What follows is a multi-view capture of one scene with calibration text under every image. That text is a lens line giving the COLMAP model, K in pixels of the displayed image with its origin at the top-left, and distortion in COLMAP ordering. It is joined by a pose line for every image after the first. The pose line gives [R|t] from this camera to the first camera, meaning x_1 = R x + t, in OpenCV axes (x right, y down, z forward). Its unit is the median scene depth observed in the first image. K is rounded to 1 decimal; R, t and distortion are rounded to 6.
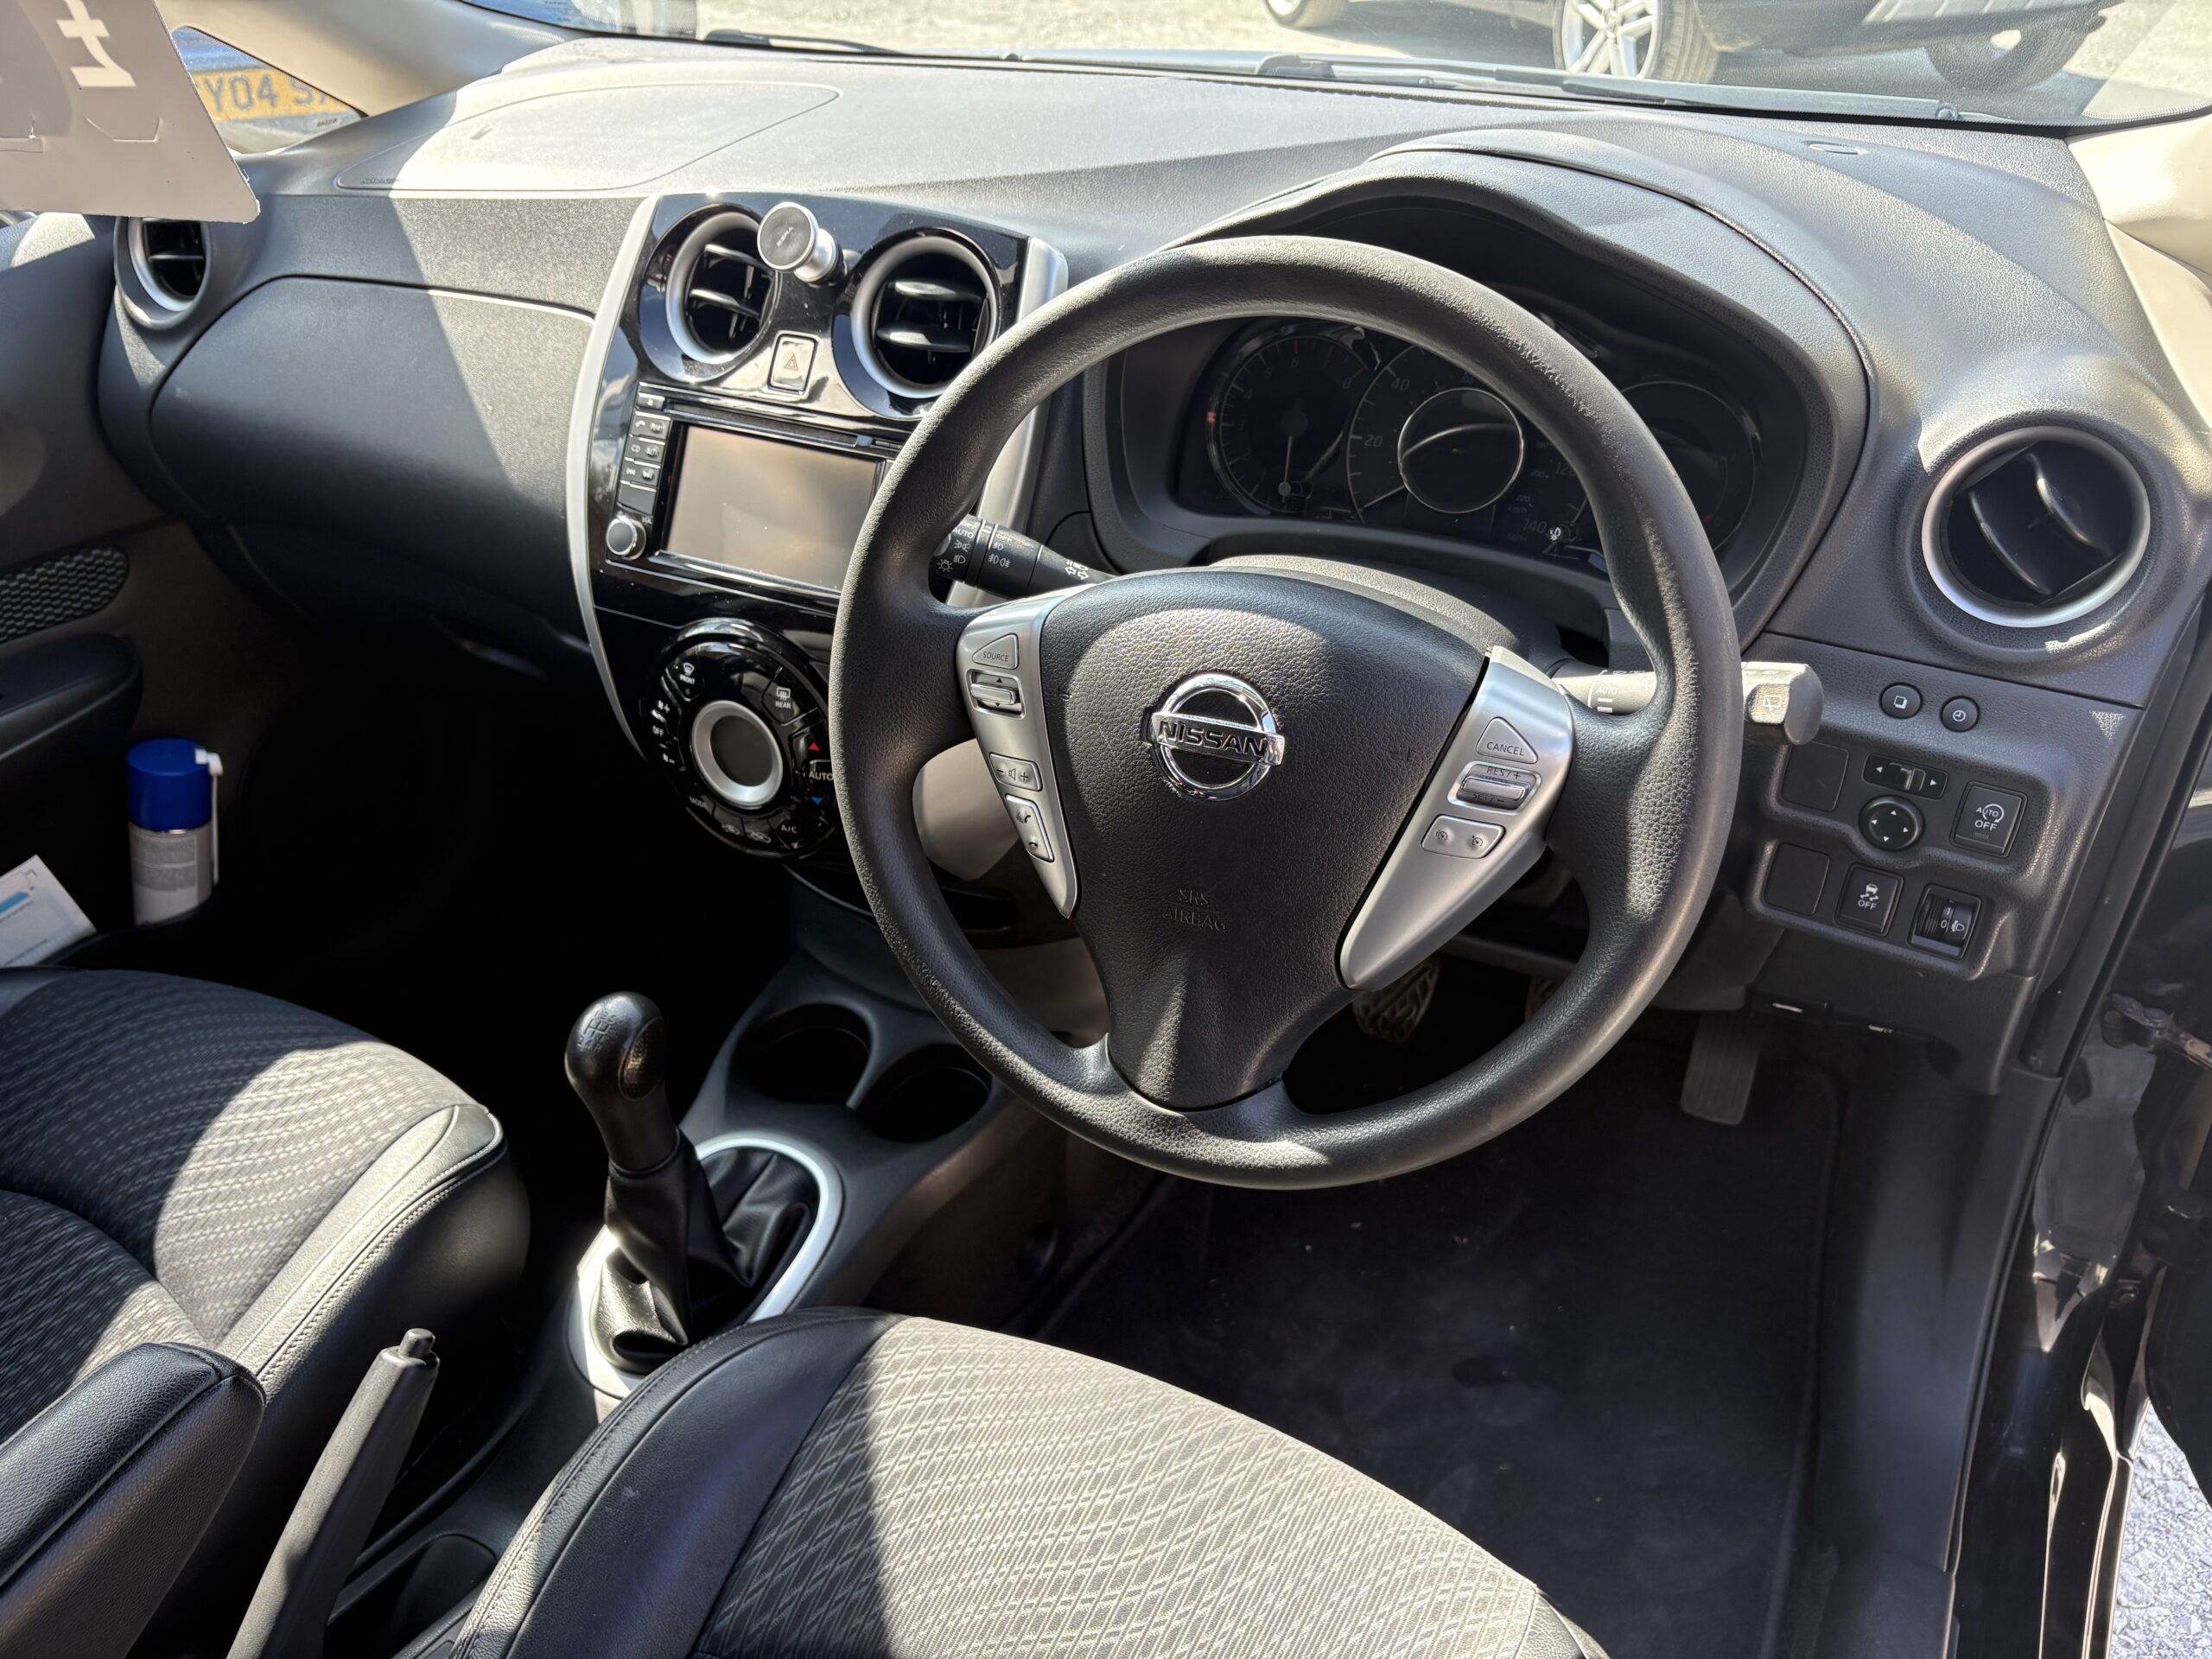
lens RADIAL K [[1688.9, 0, 1106.0], [0, 1688.9, 829.5], [0, 0, 1]] dist [0.004864, 0.001624]
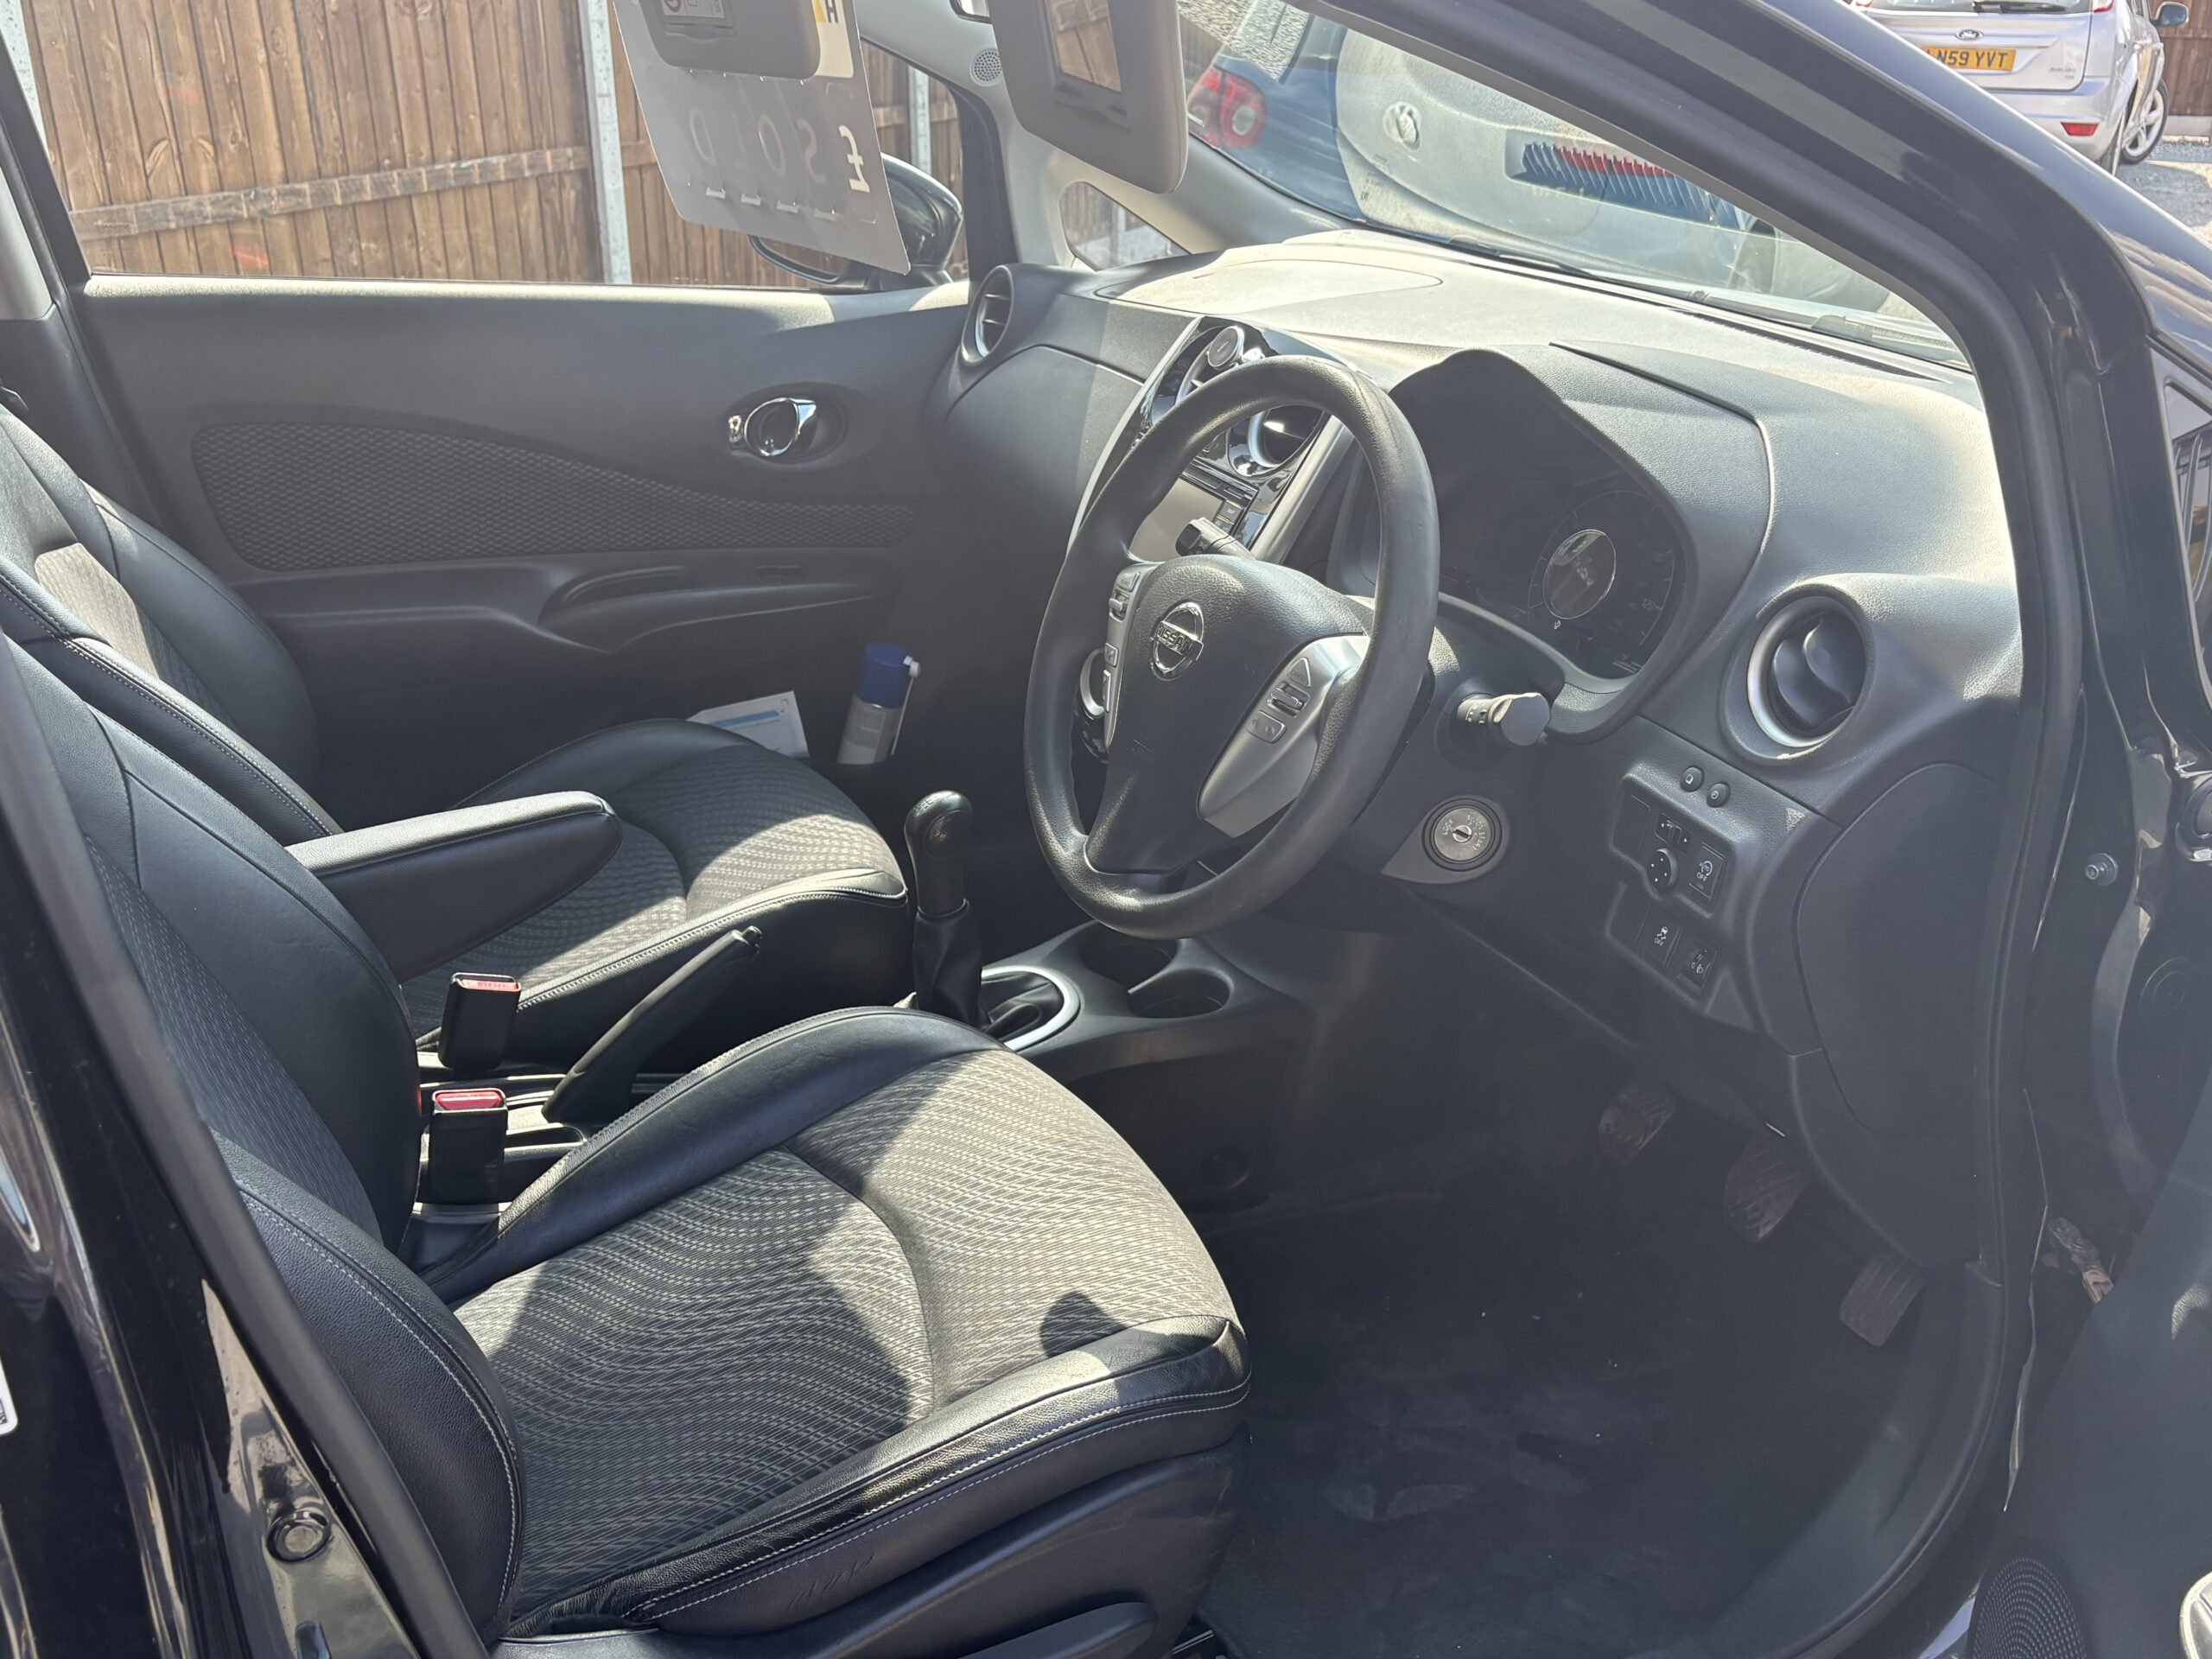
lens RADIAL K [[1959.6, 0, 1106.0], [0, 1959.6, 829.5], [0, 0, 1]] dist [0.081106, -0.160348]
pose [[0.799108, 0.291130, -0.525994, 0.678488], [-0.373297, 0.926107, -0.054540, 0.157585], [0.471248, 0.239935, 0.848738, -0.373010]]
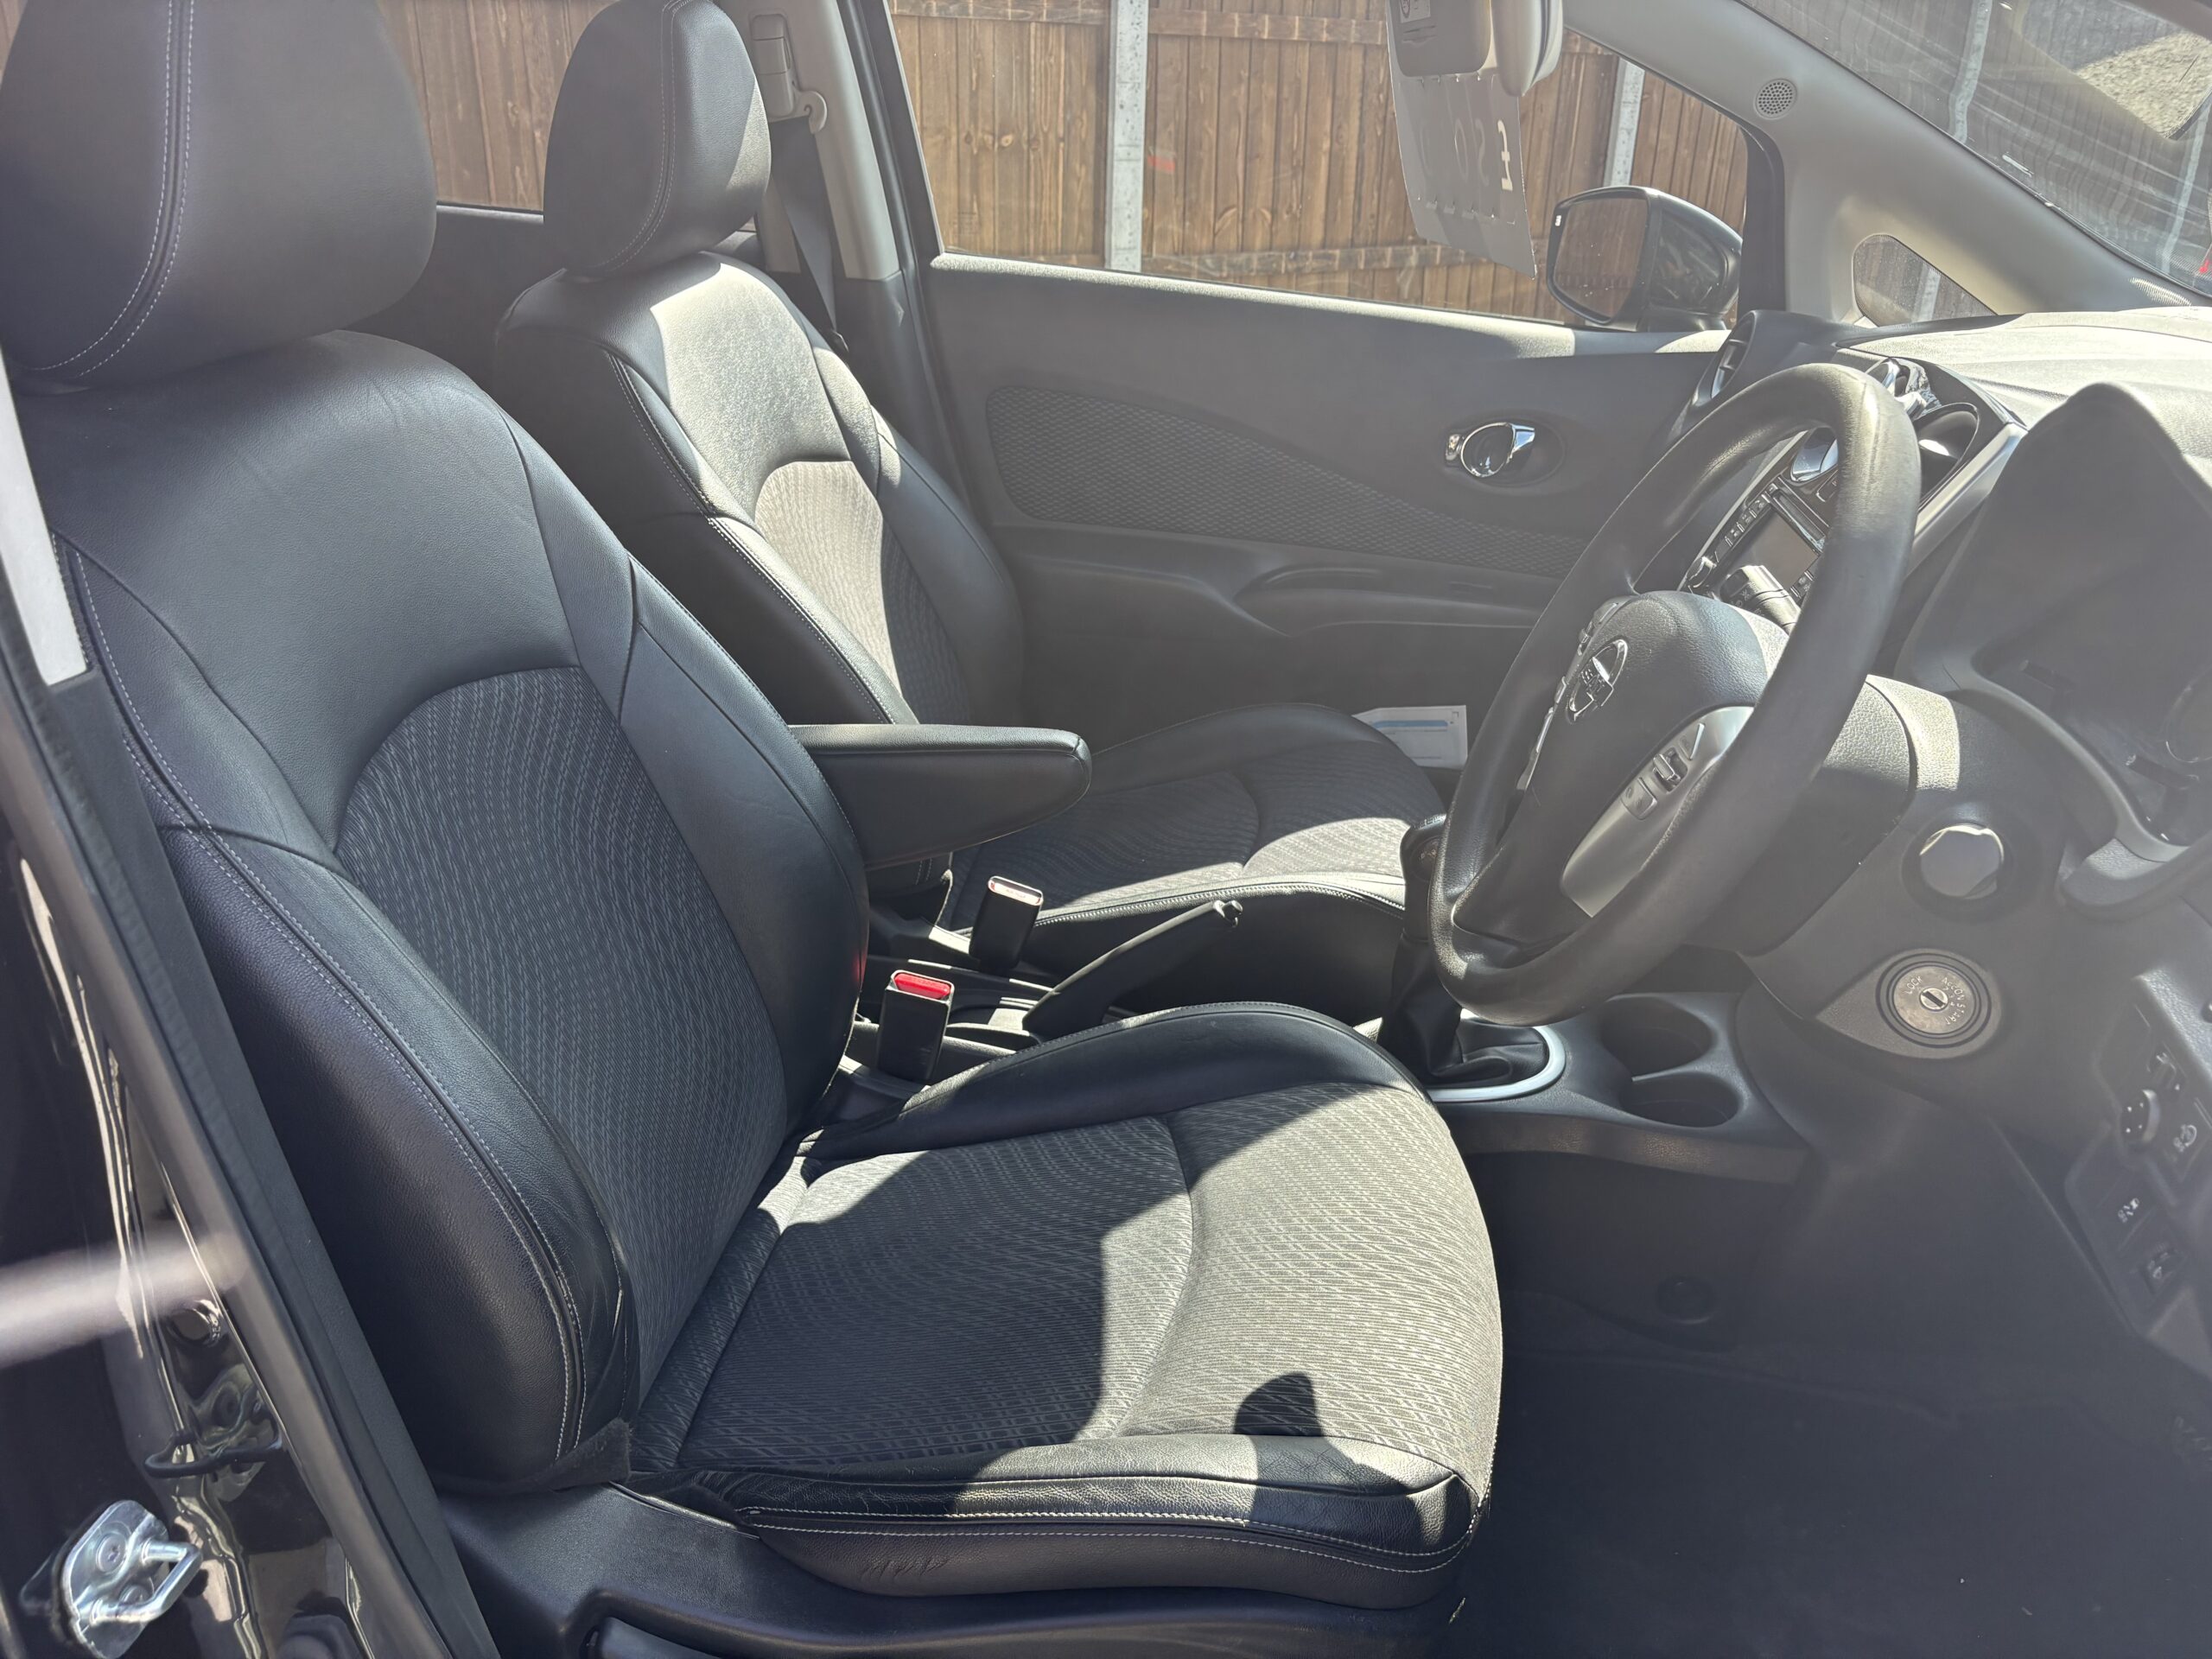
lens RADIAL K [[1653.6, 0, 1111.6], [0, 1653.6, 794.4], [0, 0, 1]] dist [0.058988, -0.079743]
pose [[0.357865, 0.415480, -0.836247, 0.702914], [-0.553875, 0.815449, 0.168120, 0.008660], [0.751768, 0.403012, 0.521944, 0.029725]]
